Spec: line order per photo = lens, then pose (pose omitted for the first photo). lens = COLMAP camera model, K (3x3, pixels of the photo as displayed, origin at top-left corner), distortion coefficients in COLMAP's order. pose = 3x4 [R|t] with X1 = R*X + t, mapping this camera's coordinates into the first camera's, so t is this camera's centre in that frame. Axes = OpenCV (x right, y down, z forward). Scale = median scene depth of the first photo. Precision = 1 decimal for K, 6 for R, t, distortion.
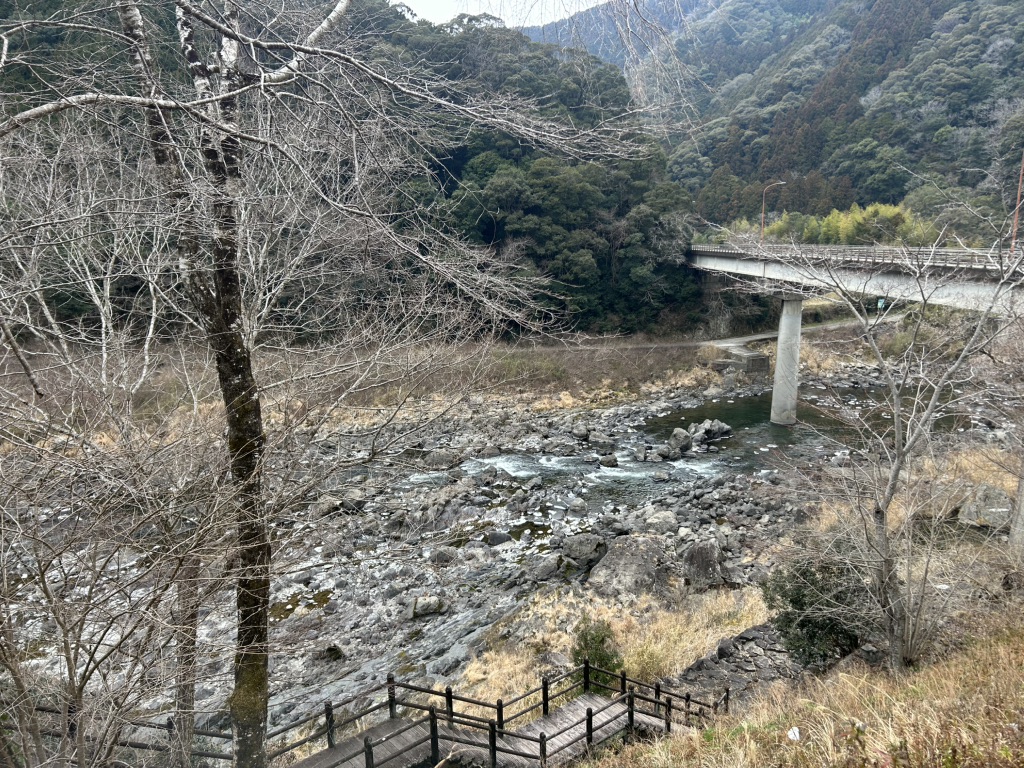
lens RADIAL K [[769.7, 0, 512.0], [0, 769.7, 384.0], [0, 0, 1]] dist [0.059529, -0.069572]
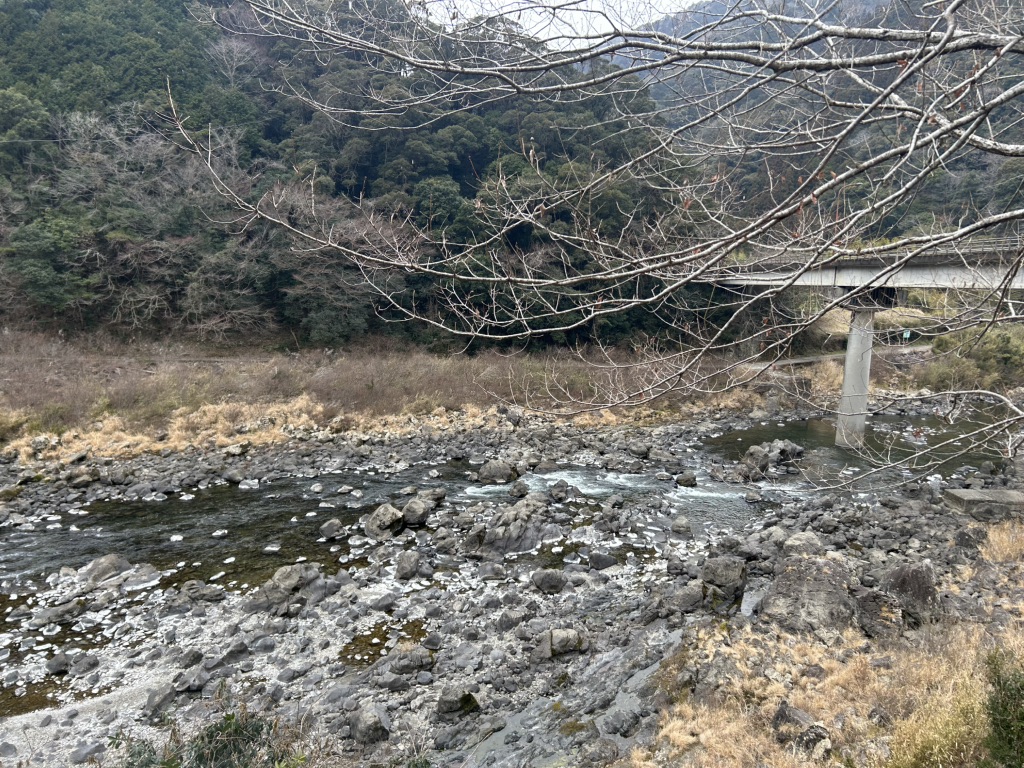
lens RADIAL K [[769.7, 0, 512.0], [0, 769.7, 384.0], [0, 0, 1]] dist [0.059529, -0.069572]
pose [[0.997723, 0.030141, 0.060339, -0.153241], [-0.026873, 0.998165, -0.054255, 0.053672], [-0.061863, 0.052510, 0.996702, 0.160510]]
